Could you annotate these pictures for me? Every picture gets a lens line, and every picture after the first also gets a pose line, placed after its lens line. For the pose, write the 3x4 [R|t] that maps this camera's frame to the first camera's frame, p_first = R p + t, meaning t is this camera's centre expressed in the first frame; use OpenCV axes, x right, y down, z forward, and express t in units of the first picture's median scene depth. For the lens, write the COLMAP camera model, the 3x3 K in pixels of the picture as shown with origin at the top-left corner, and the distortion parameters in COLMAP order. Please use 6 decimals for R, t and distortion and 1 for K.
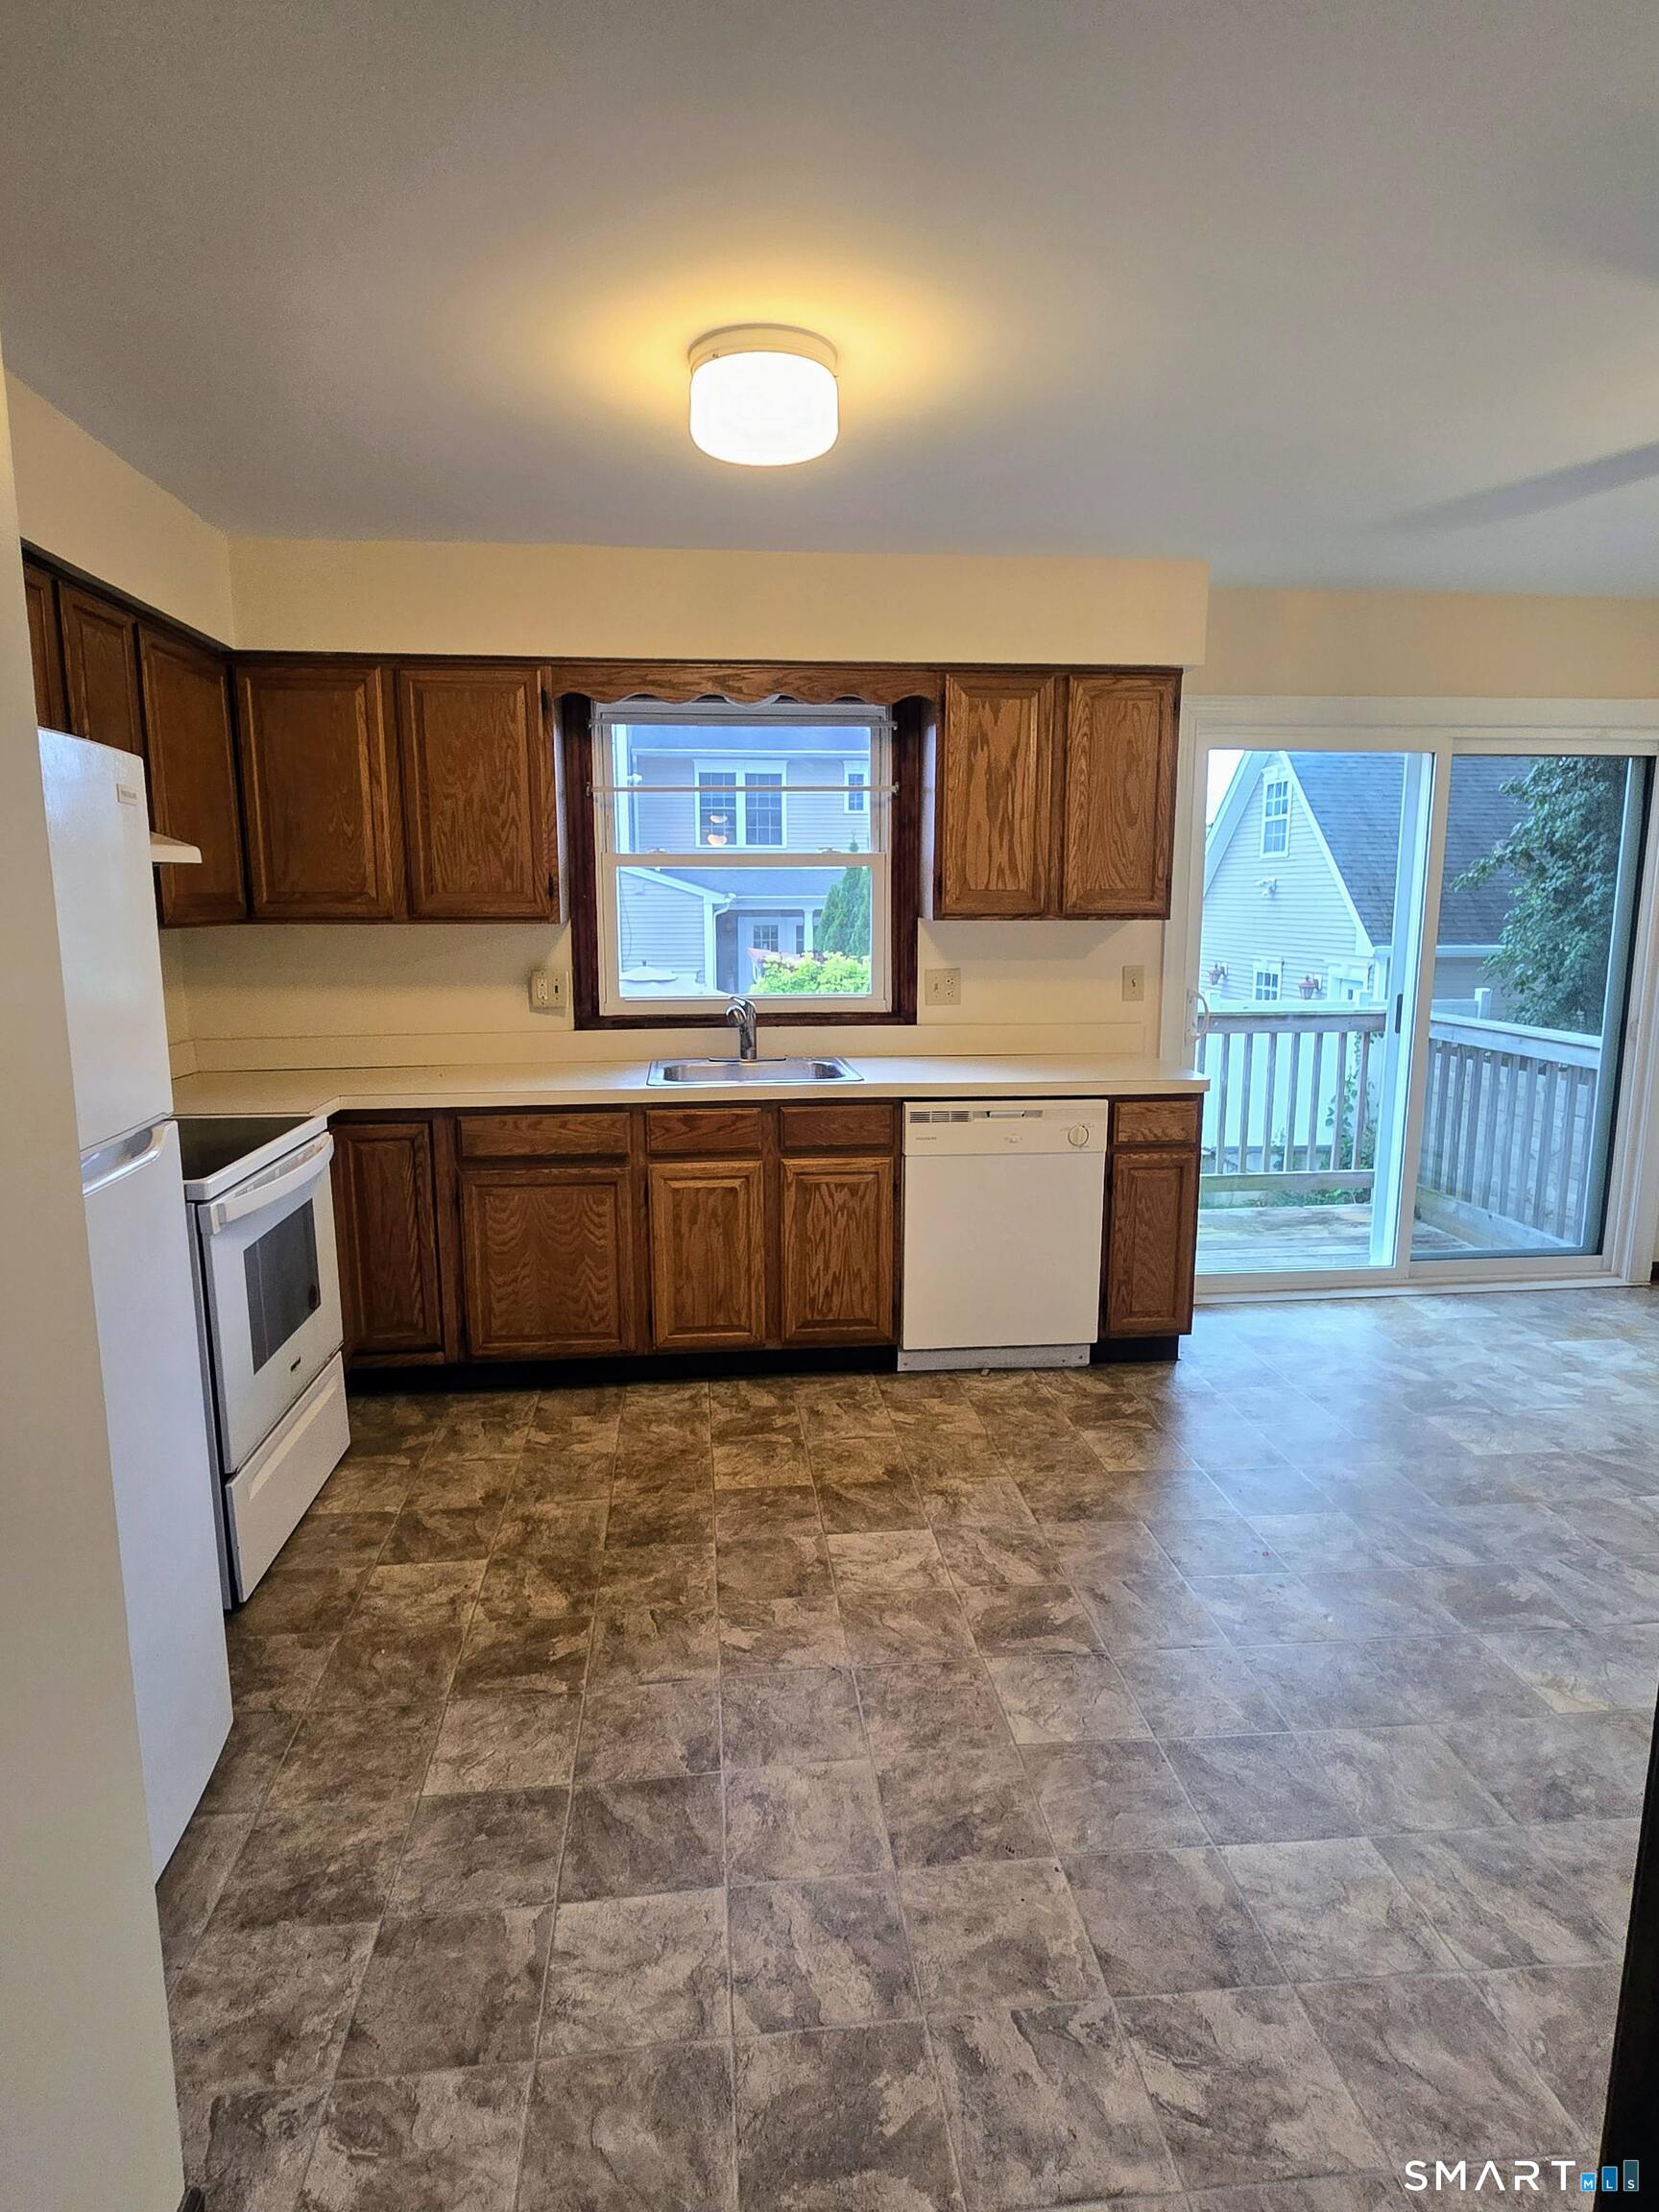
lens RADIAL K [[1236.3, 0, 825.2], [0, 1236.3, 1101.0], [0, 0, 1]] dist [-0.001039, -0.002049]
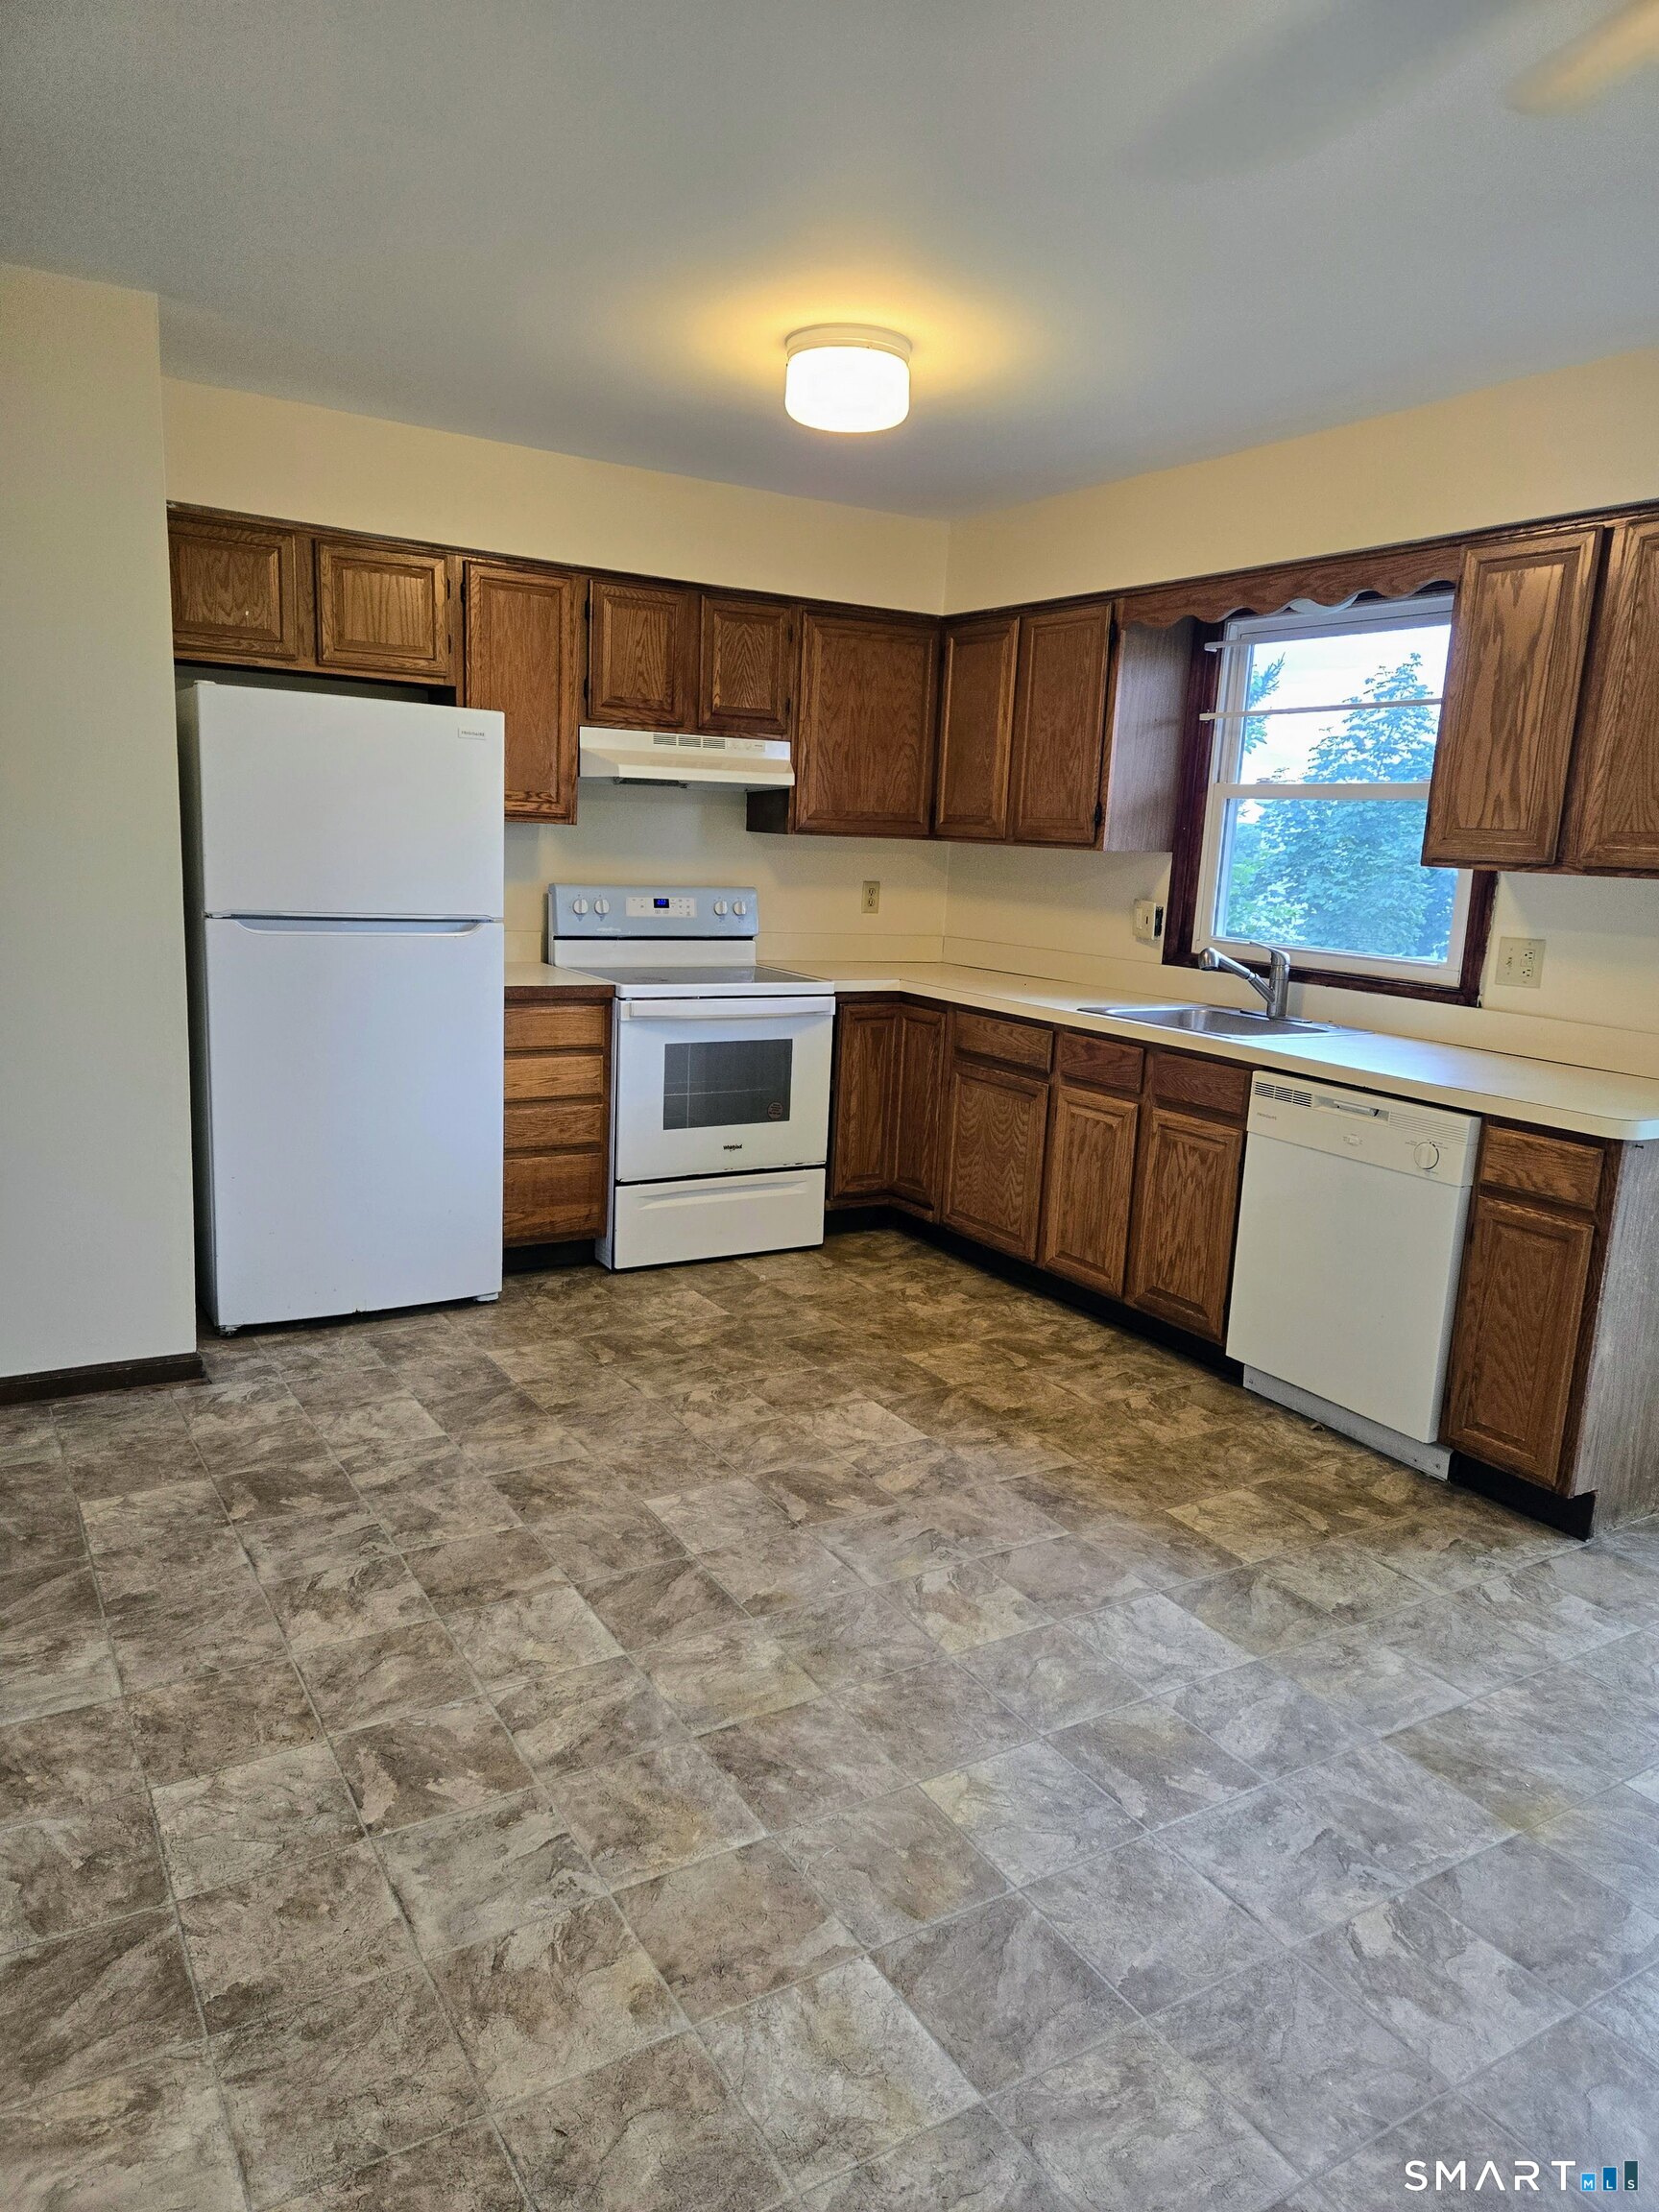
lens RADIAL K [[1482.4, 0, 822.6], [0, 1482.4, 1106.4], [0, 0, 1]] dist [0.074976, -0.001771]
pose [[0.427306, 0.192149, -0.883453, 0.870142], [-0.194812, 0.973769, 0.117566, -0.038042], [0.882869, 0.121870, 0.453530, 0.266192]]
